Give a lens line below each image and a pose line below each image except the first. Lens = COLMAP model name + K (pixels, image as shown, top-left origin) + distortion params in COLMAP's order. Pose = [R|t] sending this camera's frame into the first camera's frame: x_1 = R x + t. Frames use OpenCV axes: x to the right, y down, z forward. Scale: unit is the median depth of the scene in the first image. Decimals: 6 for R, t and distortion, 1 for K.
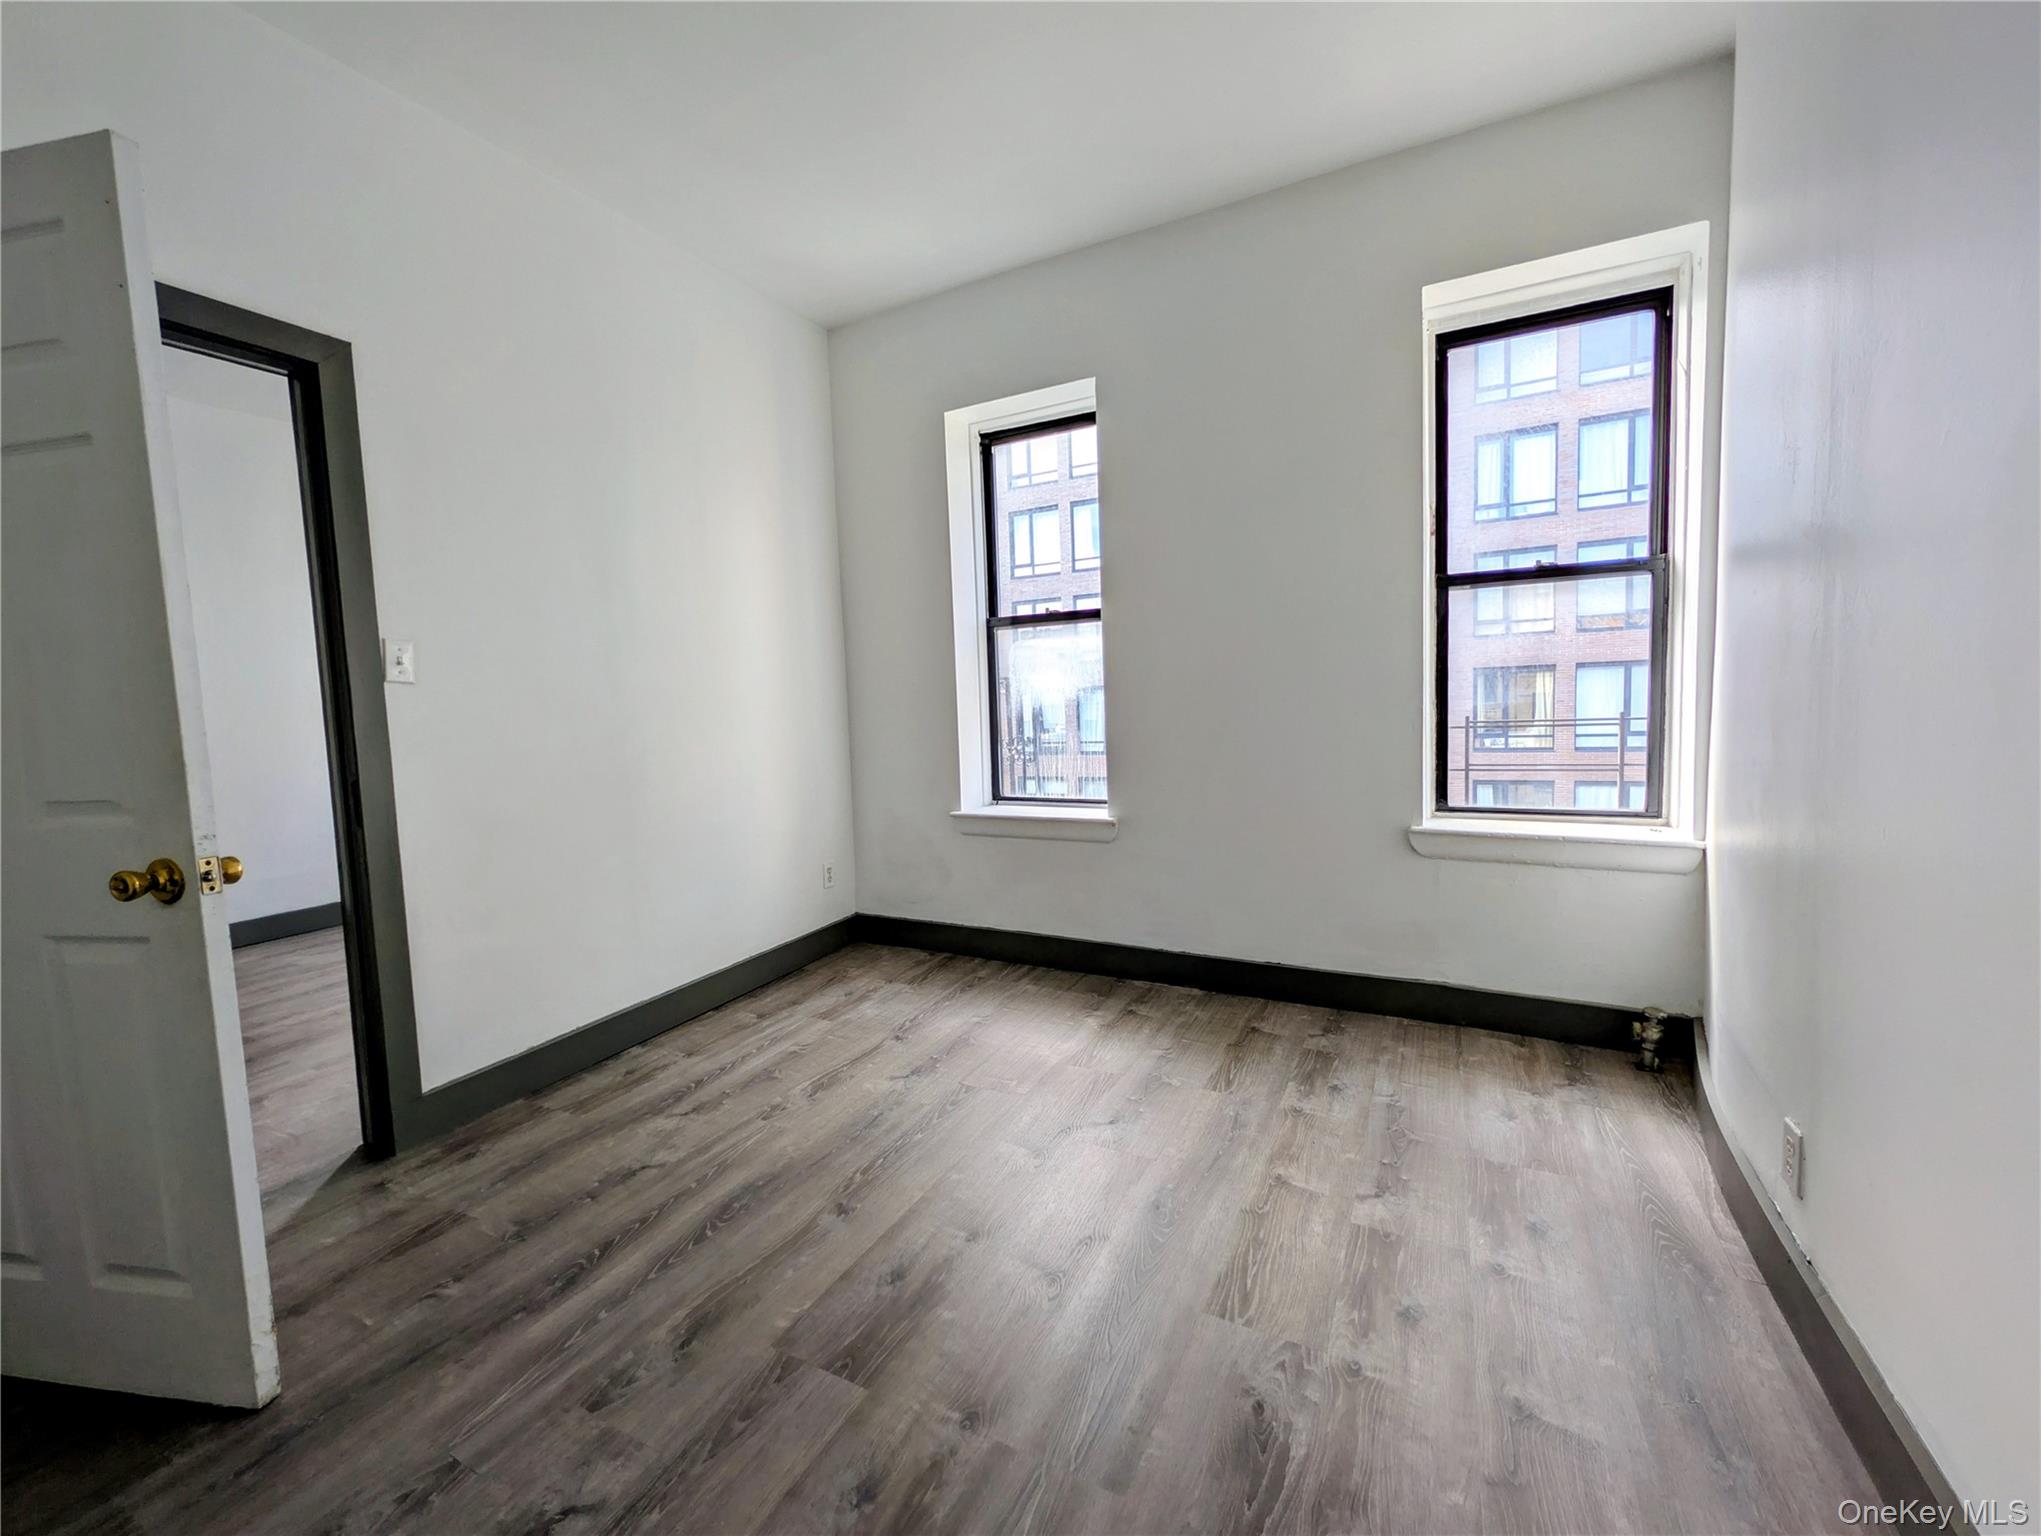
lens RADIAL K [[815.3, 0, 1020.2], [0, 815.3, 765.0], [0, 0, 1]] dist [0.001377, 0.000359]
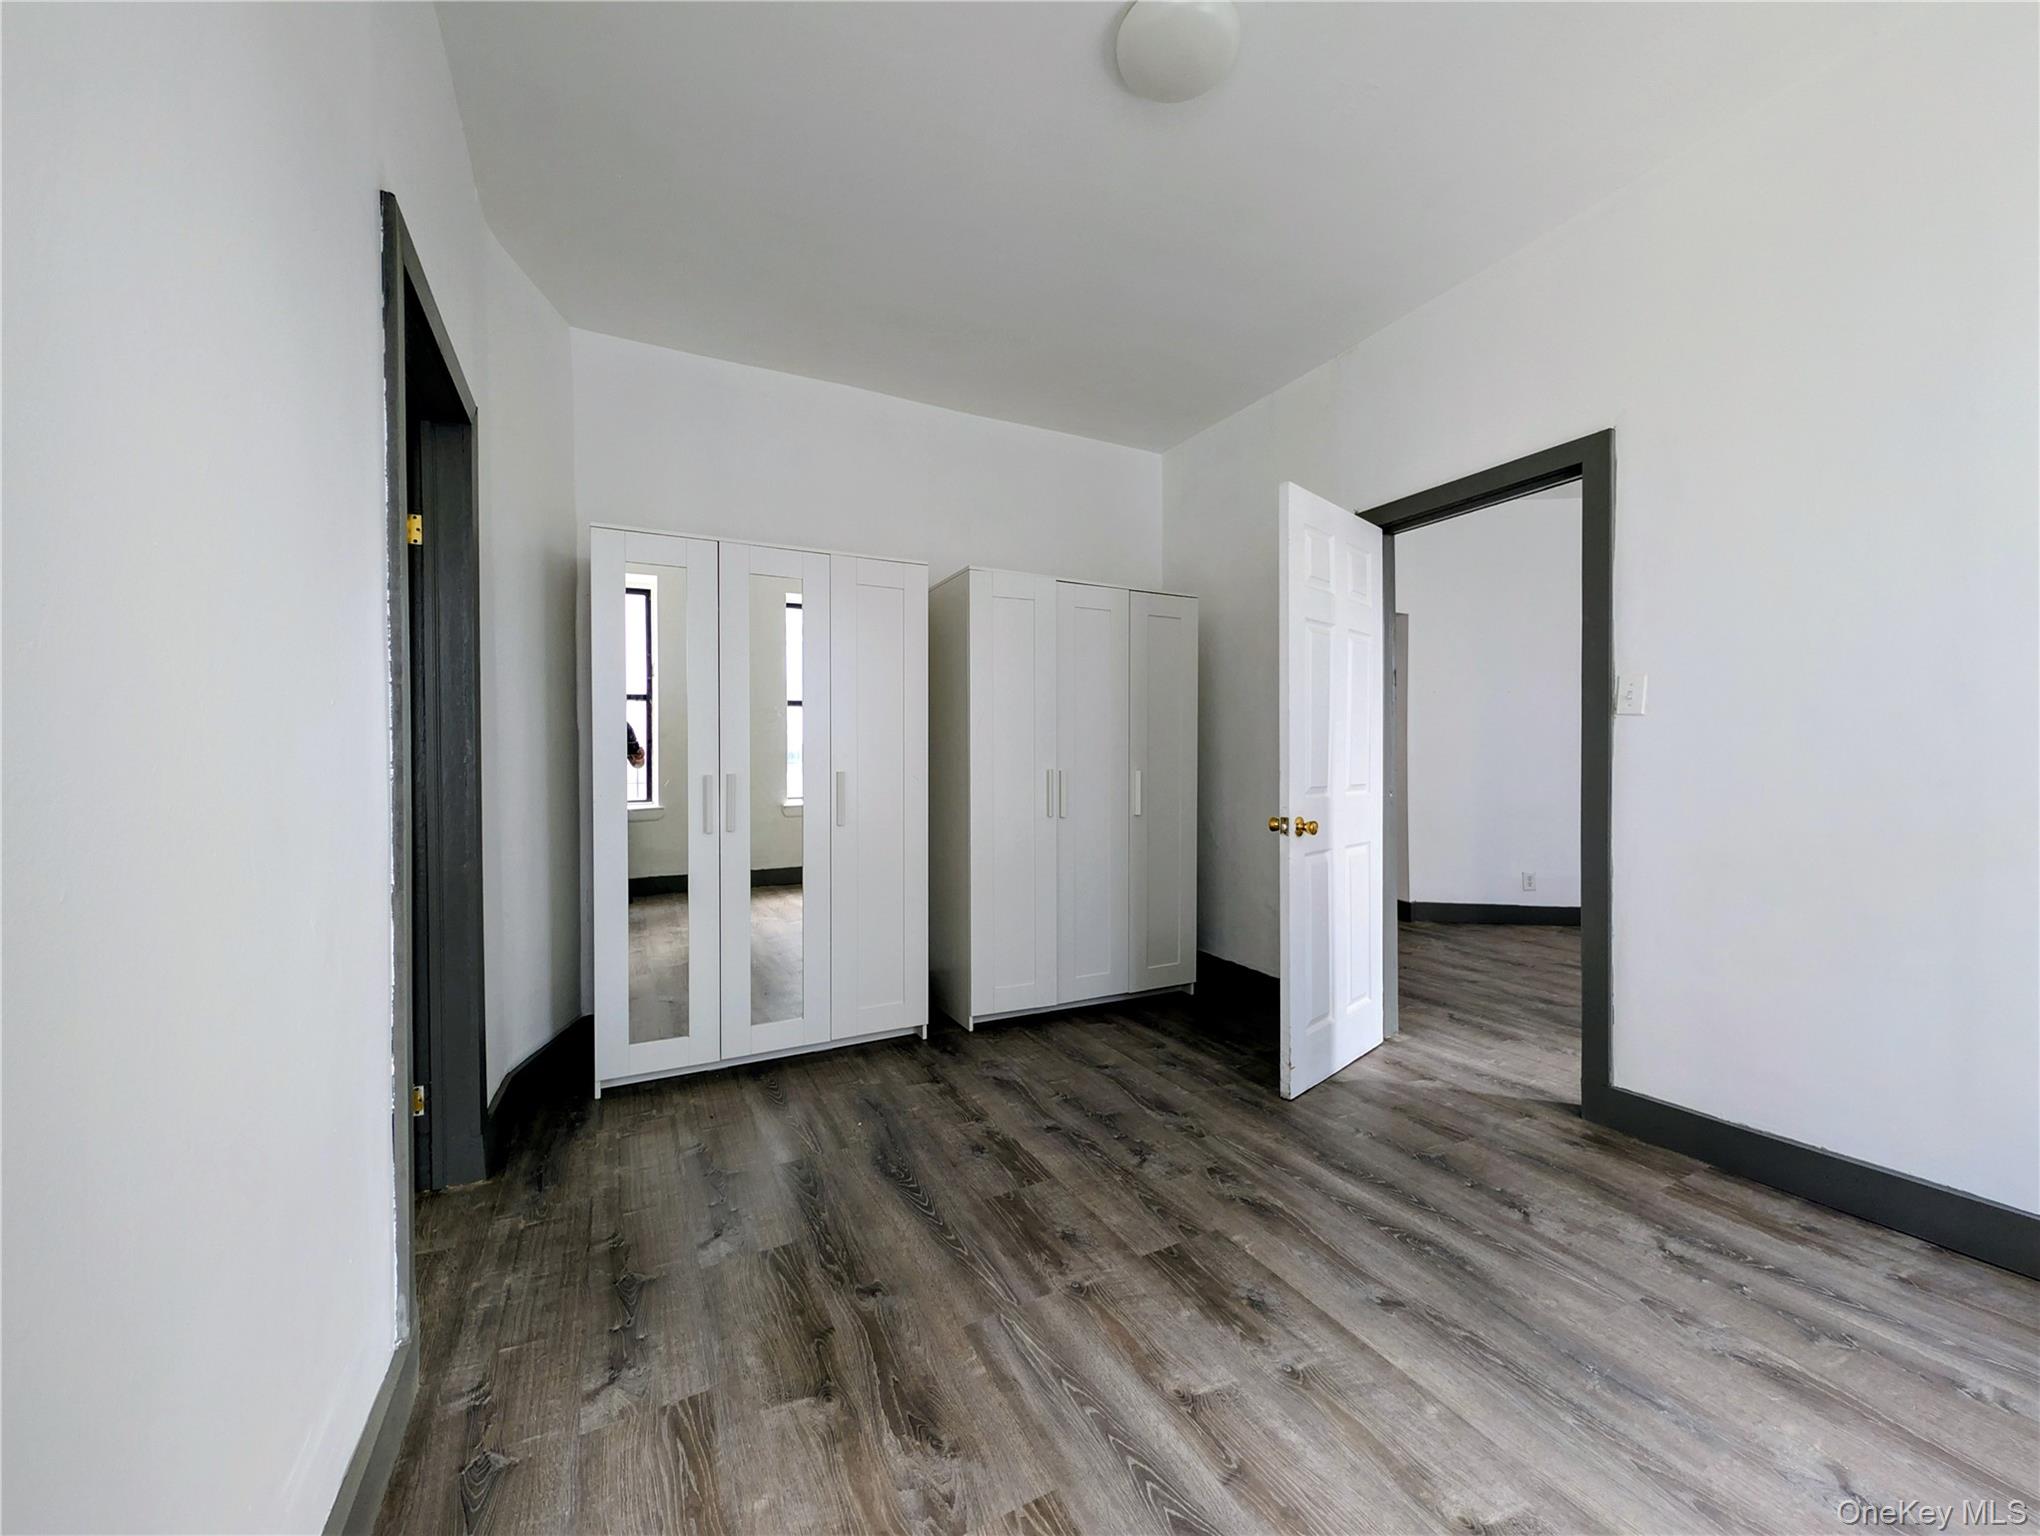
lens RADIAL K [[815.5, 0, 1028.1], [0, 815.5, 767.0], [0, 0, 1]] dist [-0.002543, 0.000687]
pose [[-0.582300, 0.048819, -0.811507, 0.629242], [-0.031397, 0.996100, 0.082452, -0.097964], [0.812368, 0.073491, -0.578496, 1.002415]]
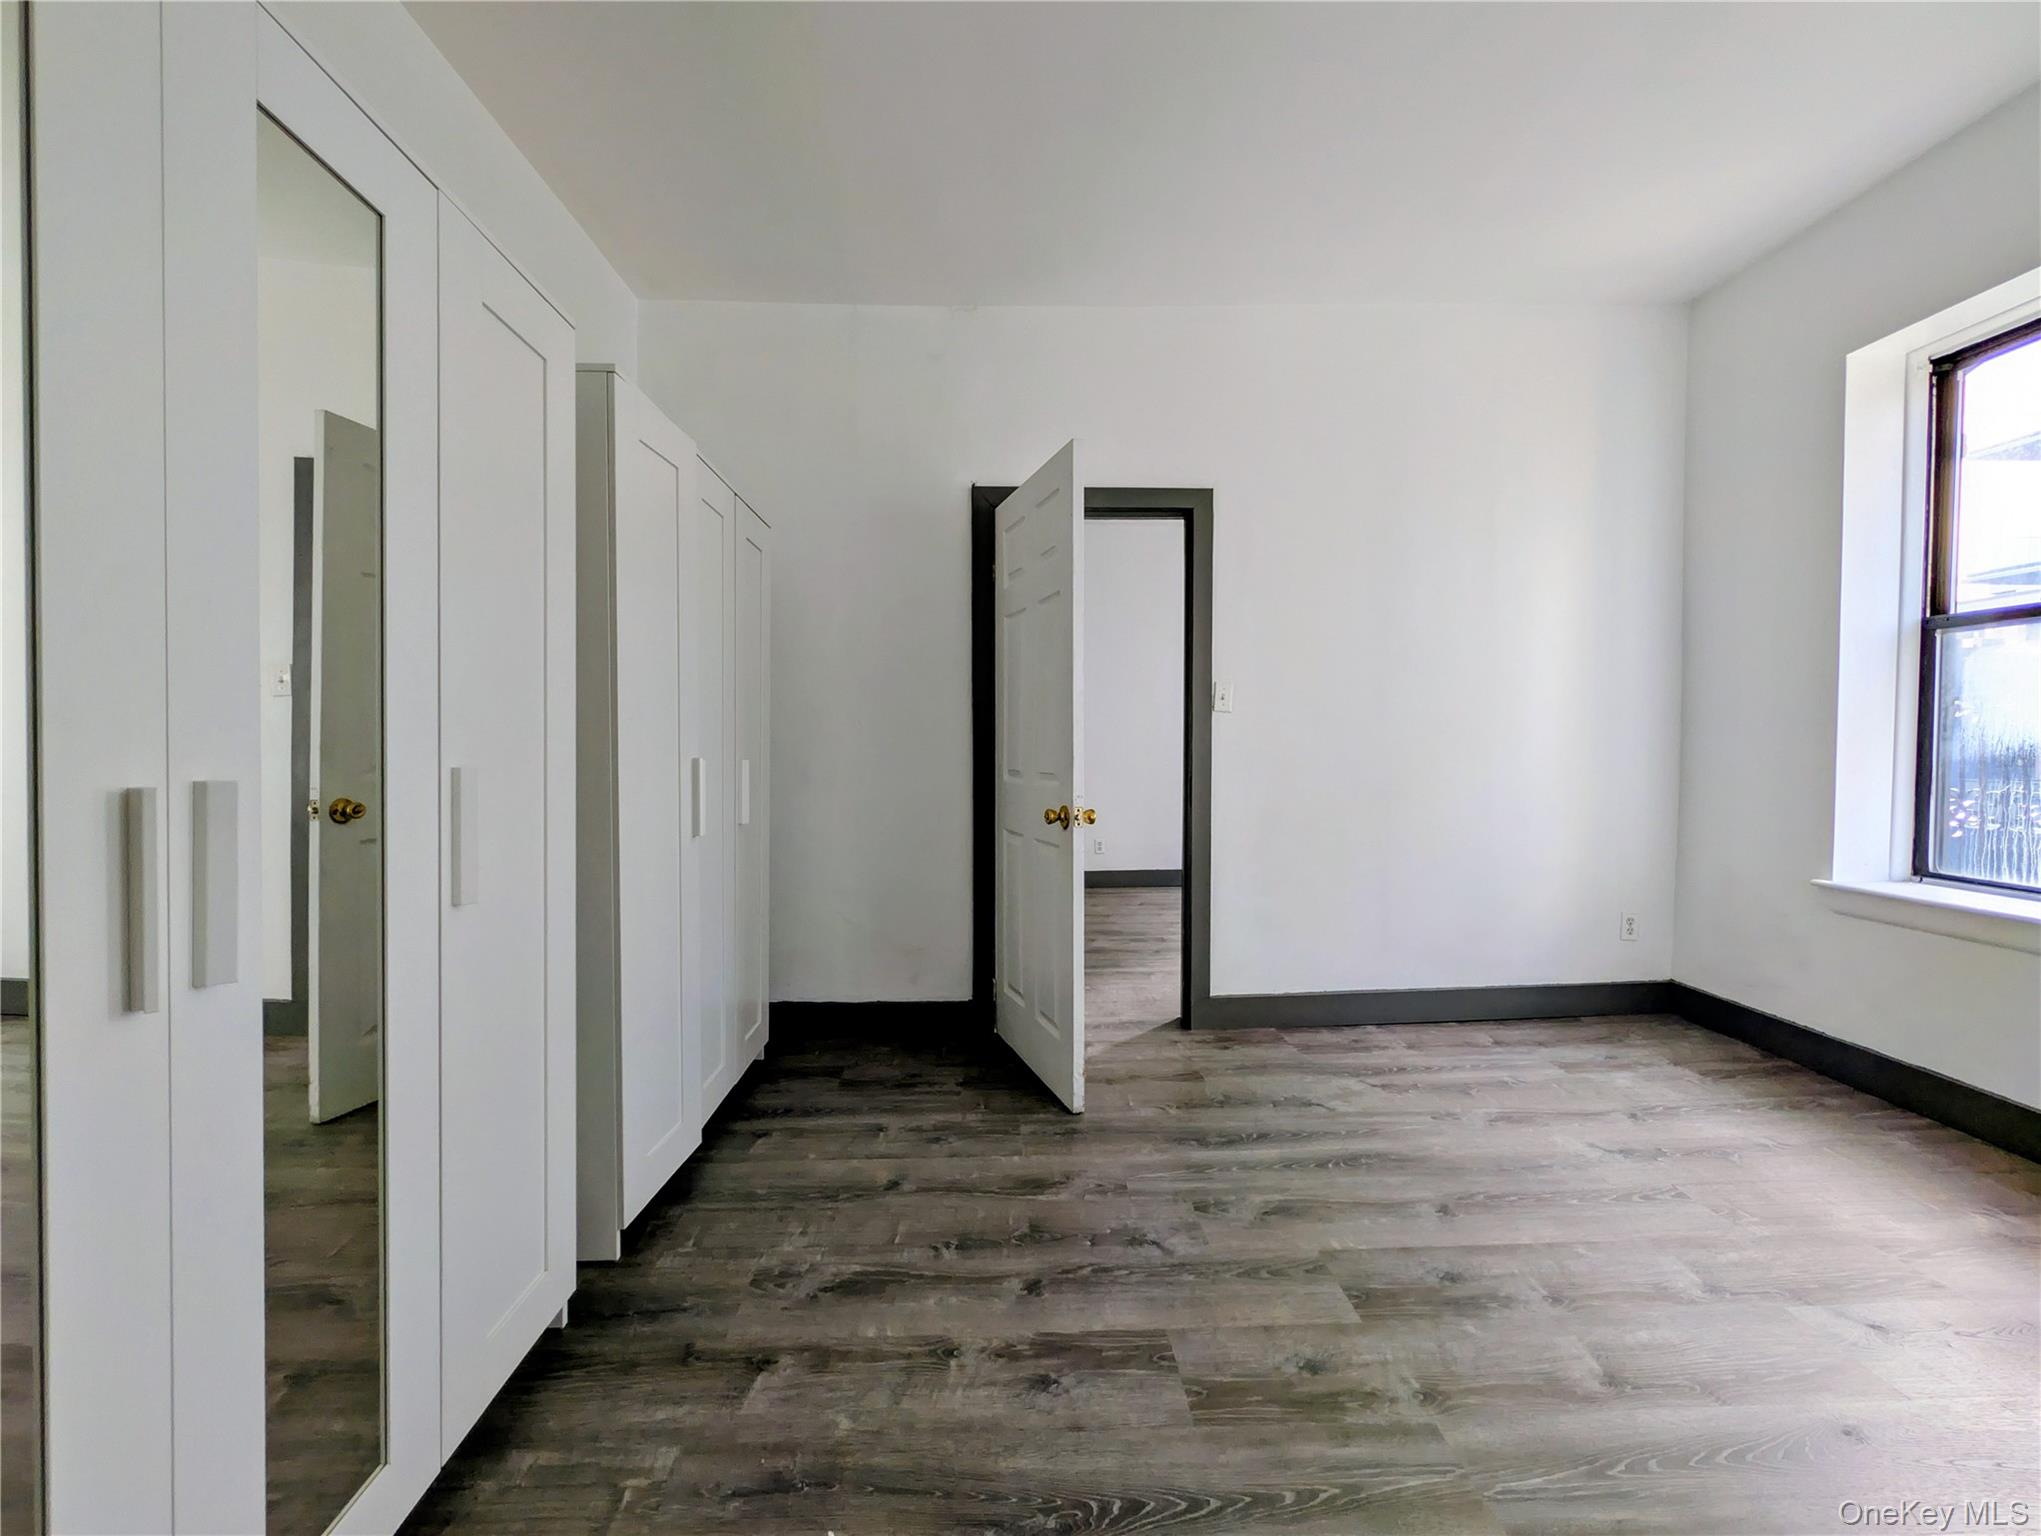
lens RADIAL K [[815.9, 0, 1028.6], [0, 815.9, 767.0], [0, 0, 1]] dist [-0.002543, 0.000687]
pose [[0.501515, 0.060509, -0.863031, 0.339053], [-0.081023, 0.996452, 0.022781, -0.007798], [0.861347, 0.058500, 0.504638, -0.029414]]
